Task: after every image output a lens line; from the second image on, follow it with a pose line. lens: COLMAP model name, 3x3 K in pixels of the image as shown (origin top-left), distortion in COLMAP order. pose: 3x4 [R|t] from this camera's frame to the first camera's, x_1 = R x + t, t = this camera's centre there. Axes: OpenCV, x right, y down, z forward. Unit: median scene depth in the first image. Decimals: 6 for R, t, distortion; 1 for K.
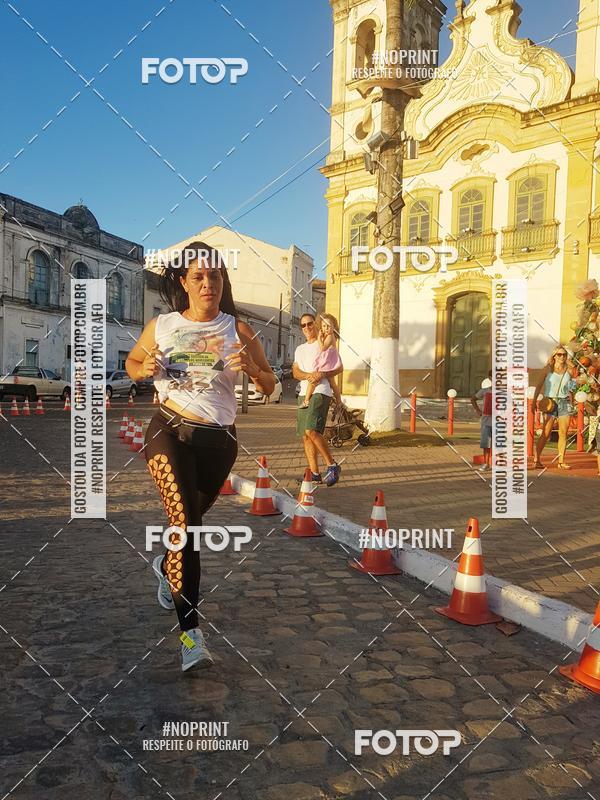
lens RADIAL K [[678.9, 0, 320.4], [0, 678.9, 417.4], [0, 0, 1]] dist [0.015477, -0.102164]
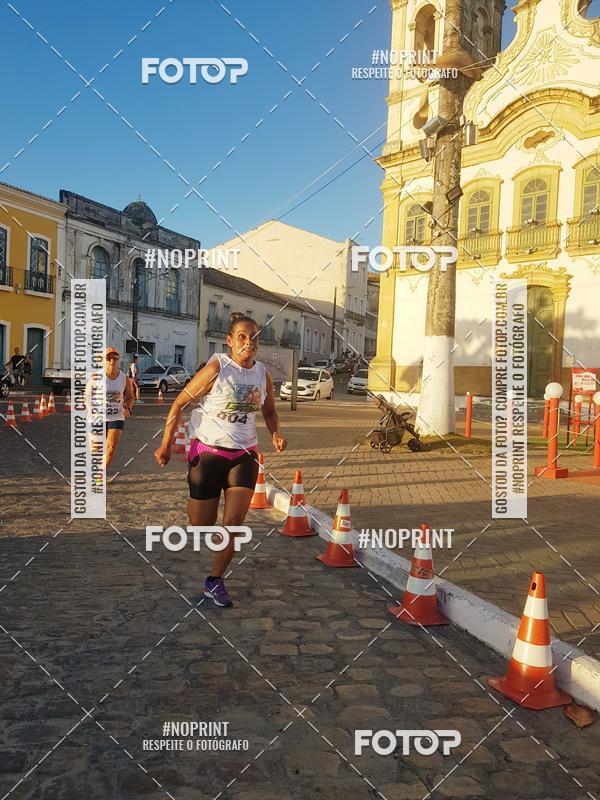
lens RADIAL K [[680.5, 0, 305.0], [0, 680.5, 427.4], [0, 0, 1]] dist [-0.004462, -0.068618]
pose [[0.994864, 0.014454, -0.100184, 0.023086], [-0.012222, 0.999664, 0.022865, -0.036597], [0.100480, -0.021524, 0.994706, 0.147158]]
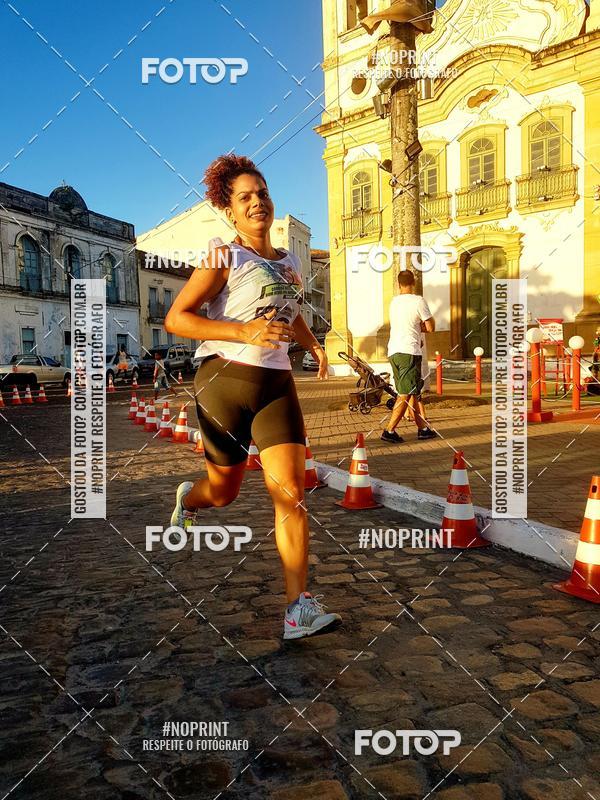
lens RADIAL K [[695.1, 0, 323.5], [0, 695.1, 414.9], [0, 0, 1]] dist [0.033060, -0.101920]
pose [[0.998281, -0.057973, -0.008632, -0.076740], [0.058235, 0.997722, 0.034062, 0.026432], [0.006637, -0.034506, 0.999382, 0.143123]]
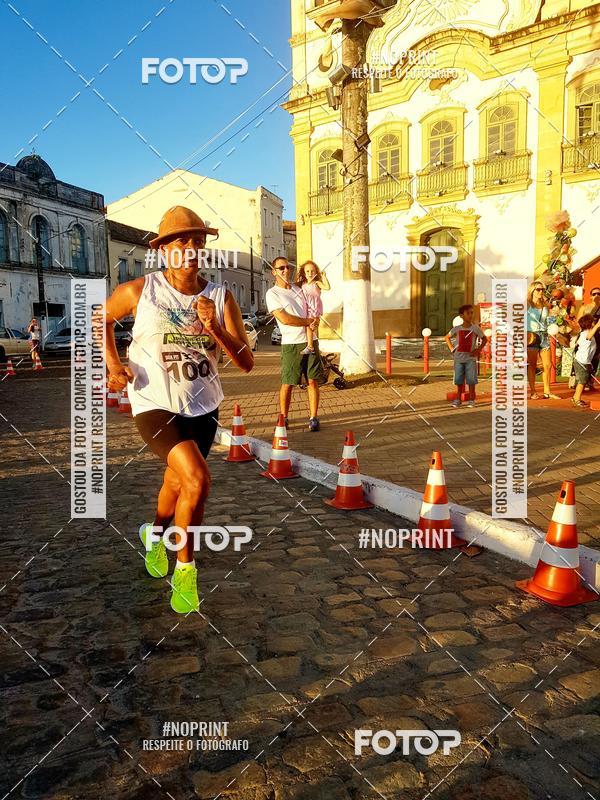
lens RADIAL K [[683.6, 0, 319.4], [0, 683.6, 411.8], [0, 0, 1]] dist [0.065859, -0.160229]
pose [[0.998232, -0.053523, 0.025851, 0.017416], [0.051554, 0.996099, 0.071617, 0.001640], [-0.029584, -0.070158, 0.997097, -0.046231]]
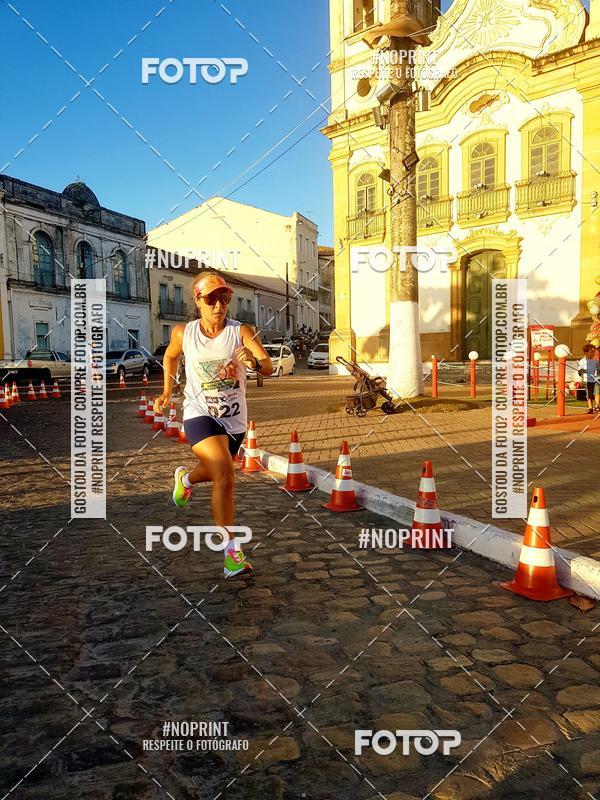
lens RADIAL K [[675.9, 0, 311.2], [0, 675.9, 443.3], [0, 0, 1]] dist [-0.003796, -0.074672]
pose [[0.998264, -0.046897, -0.035636, -0.043335], [0.049676, 0.995427, 0.081592, -0.003049], [0.031647, -0.083221, 0.996029, 0.063849]]
